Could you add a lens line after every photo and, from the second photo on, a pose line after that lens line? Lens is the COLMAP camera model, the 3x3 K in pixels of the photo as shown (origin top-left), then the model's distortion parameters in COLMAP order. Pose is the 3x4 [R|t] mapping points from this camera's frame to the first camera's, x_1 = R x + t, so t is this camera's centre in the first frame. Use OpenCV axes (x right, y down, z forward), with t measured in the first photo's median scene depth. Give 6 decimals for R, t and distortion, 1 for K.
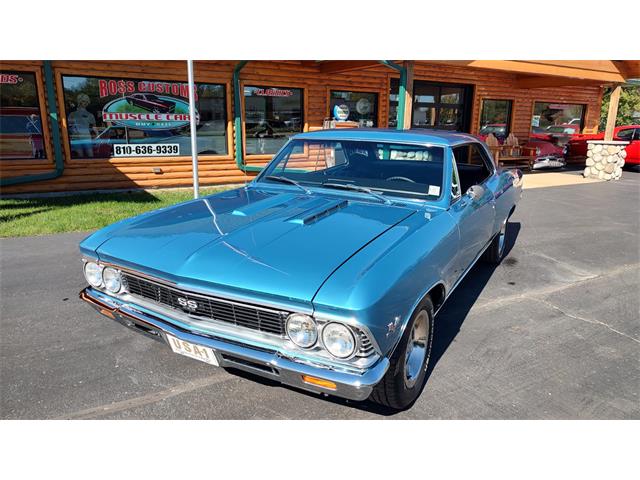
lens RADIAL K [[462.4, 0, 324.1], [0, 462.4, 239.0], [0, 0, 1]] dist [0.017980, -0.019276]
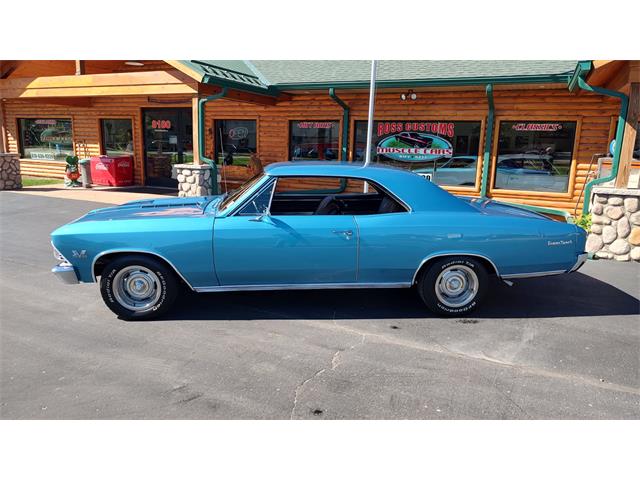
lens RADIAL K [[462.4, 0, 322.6], [0, 462.4, 240.8], [0, 0, 1]] dist [0.017980, -0.019276]
pose [[0.550834, 0.170685, -0.816976, 0.518332], [-0.223442, 0.973292, 0.052691, -0.045403], [0.804149, 0.153523, 0.574260, 0.151218]]
